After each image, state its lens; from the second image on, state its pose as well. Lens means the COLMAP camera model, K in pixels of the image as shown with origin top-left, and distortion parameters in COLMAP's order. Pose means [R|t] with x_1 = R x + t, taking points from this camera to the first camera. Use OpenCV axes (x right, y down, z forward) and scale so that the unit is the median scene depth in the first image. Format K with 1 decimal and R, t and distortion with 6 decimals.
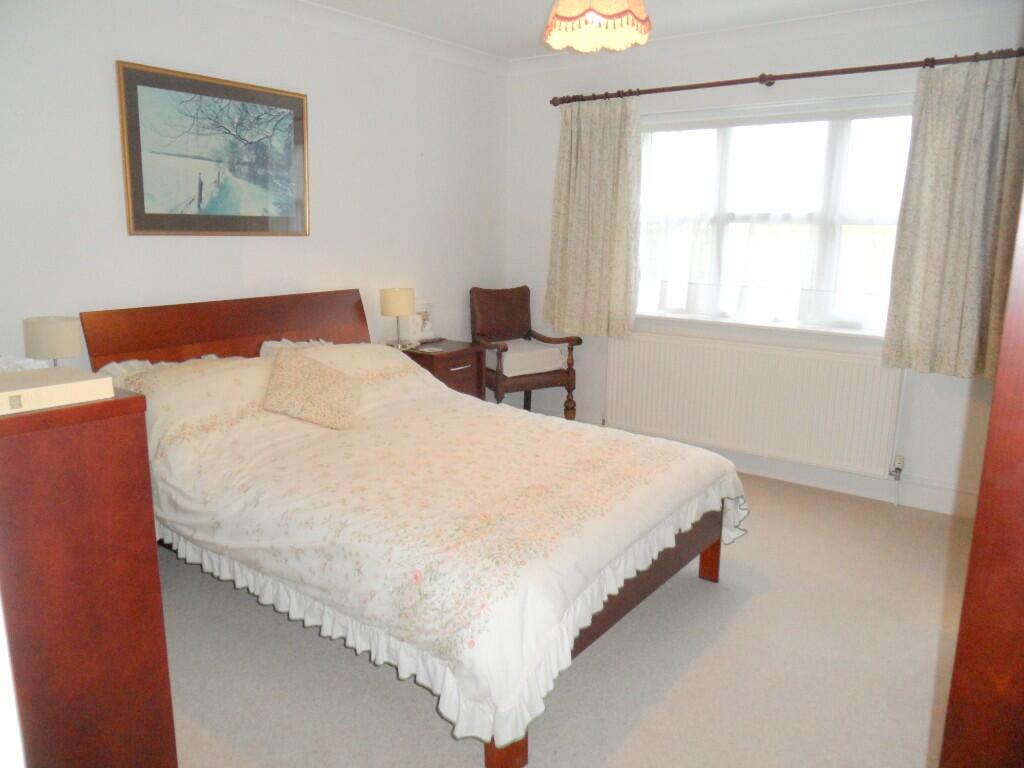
lens RADIAL K [[777.0, 0, 510.2], [0, 777.0, 364.0], [0, 0, 1]] dist [0.070224, 0.000508]
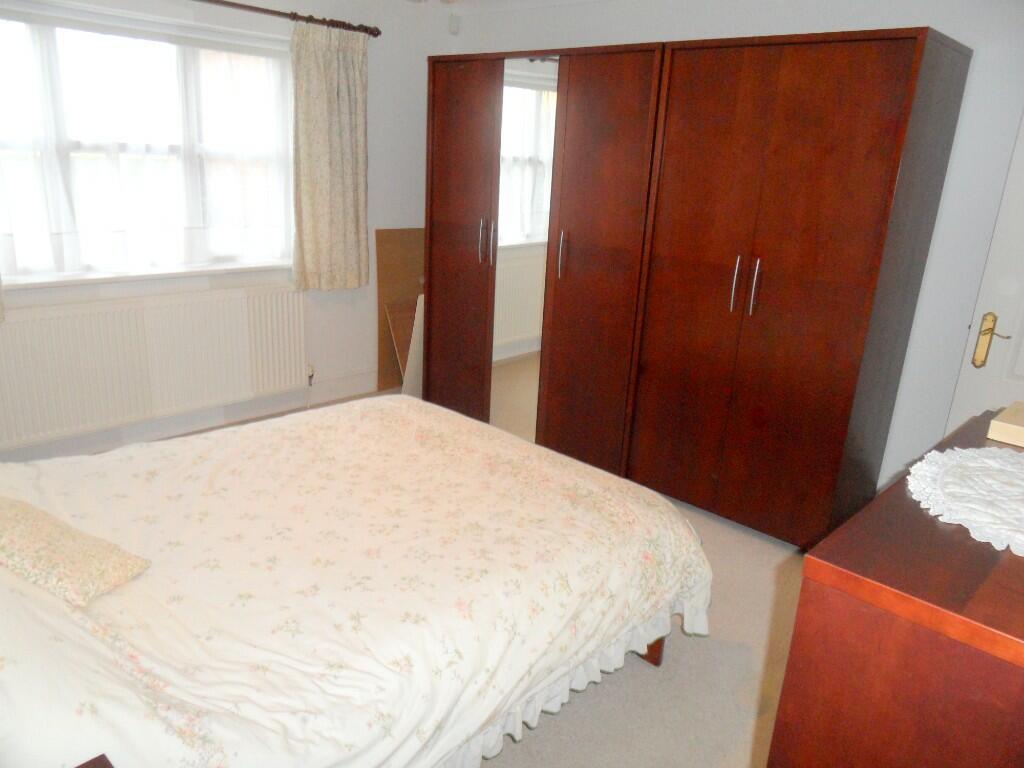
lens RADIAL K [[760.7, 0, 507.0], [0, 760.7, 385.9], [0, 0, 1]] dist [-0.025852, 0.029699]
pose [[0.132541, -0.295477, 0.946111, -0.500525], [0.129145, 0.951543, 0.279082, -0.120652], [-0.982728, 0.085196, 0.164278, 0.490402]]
